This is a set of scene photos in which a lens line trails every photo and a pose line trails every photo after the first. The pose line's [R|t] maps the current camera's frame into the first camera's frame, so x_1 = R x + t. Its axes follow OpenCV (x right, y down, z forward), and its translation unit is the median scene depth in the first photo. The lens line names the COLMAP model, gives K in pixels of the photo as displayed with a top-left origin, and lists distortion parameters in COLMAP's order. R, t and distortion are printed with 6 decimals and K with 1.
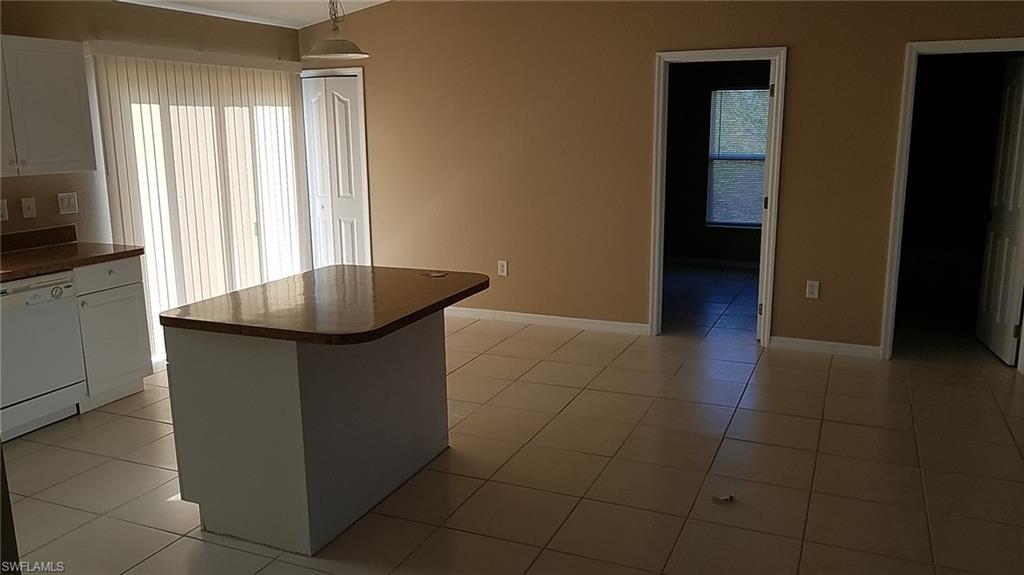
lens RADIAL K [[797.6, 0, 512.0], [0, 797.6, 287.5], [0, 0, 1]] dist [0.007035, 0.002247]
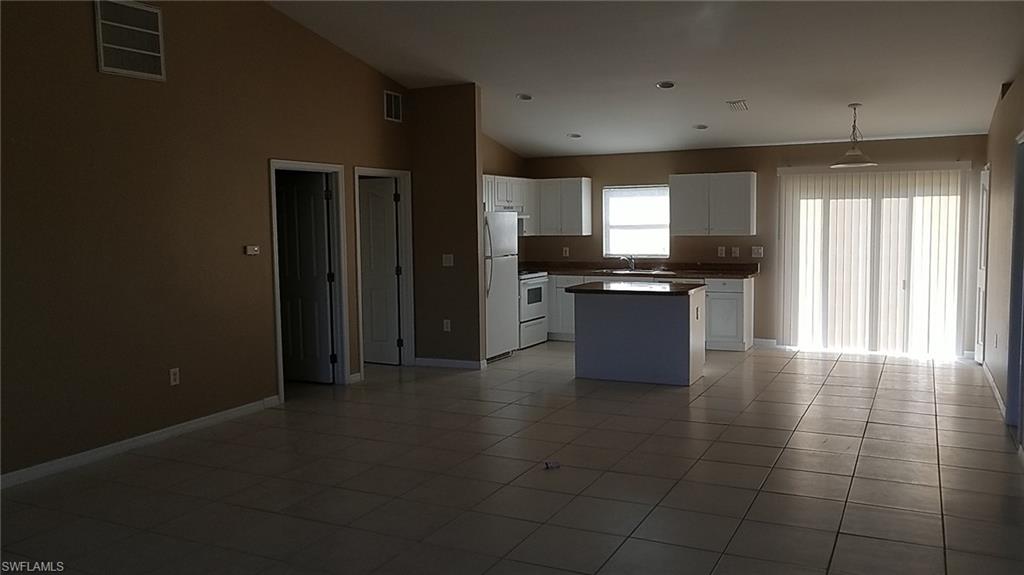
lens RADIAL K [[798.5, 0, 525.9], [0, 798.5, 283.7], [0, 0, 1]] dist [0.005736, 0.001809]
pose [[-0.053628, 0.085545, -0.994890, 1.211175], [-0.191952, 0.976859, 0.094342, -0.090096], [0.979938, 0.196030, -0.035966, 0.458192]]
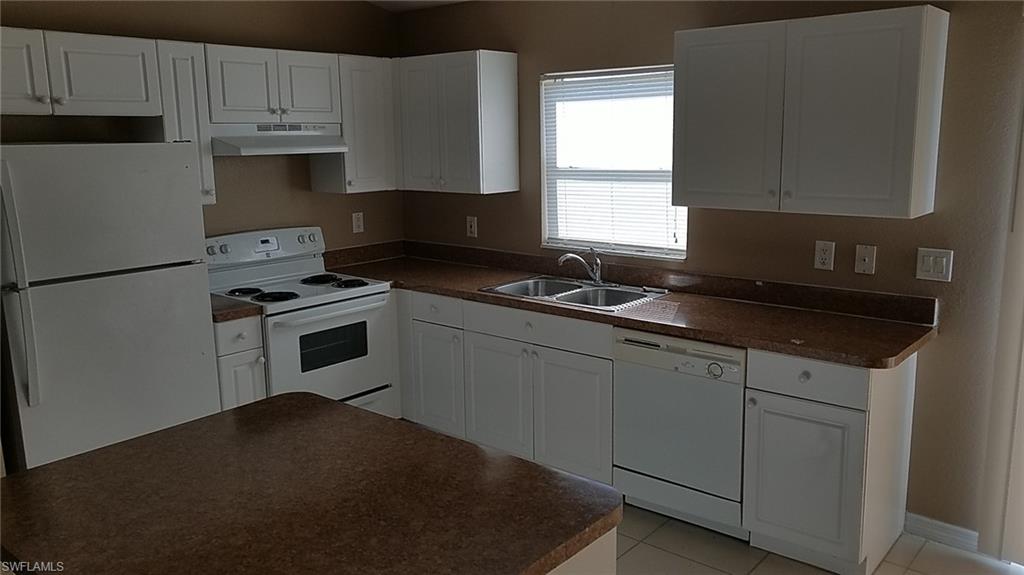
lens RADIAL K [[797.8, 0, 513.3], [0, 797.8, 274.7], [0, 0, 1]] dist [-0.002618, 0.000868]
pose [[-0.300854, 0.181053, -0.936326, 0.117087], [-0.177758, 0.953961, 0.241579, -0.163824], [0.936957, 0.239120, -0.254820, 0.729366]]
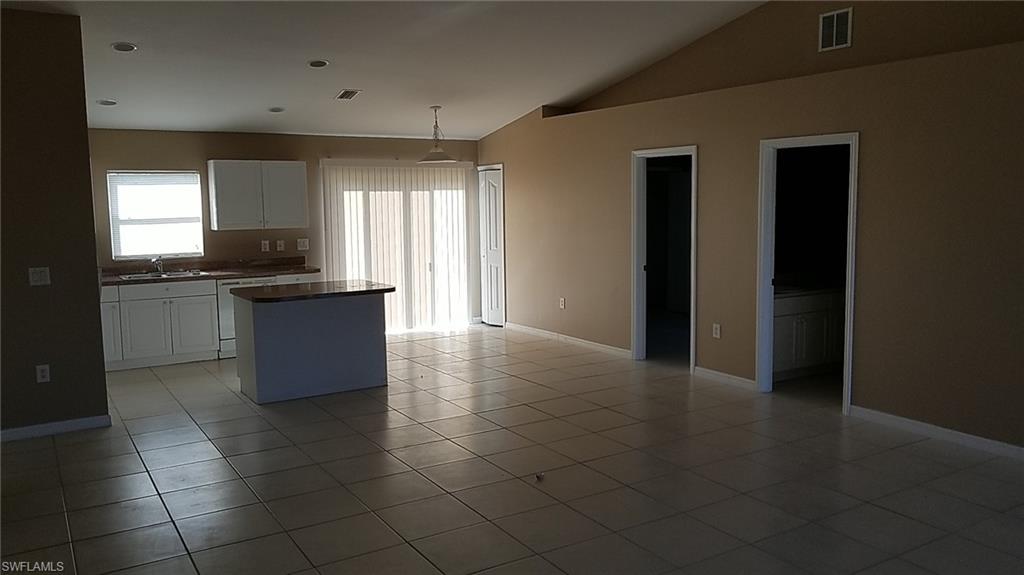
lens RADIAL K [[798.5, 0, 525.9], [0, 798.5, 283.7], [0, 0, 1]] dist [0.005736, 0.001809]
pose [[0.827098, 0.056740, -0.559186, 0.801062], [-0.107973, 0.992401, -0.059006, 0.034792], [0.551589, 0.109181, 0.826939, -0.217472]]
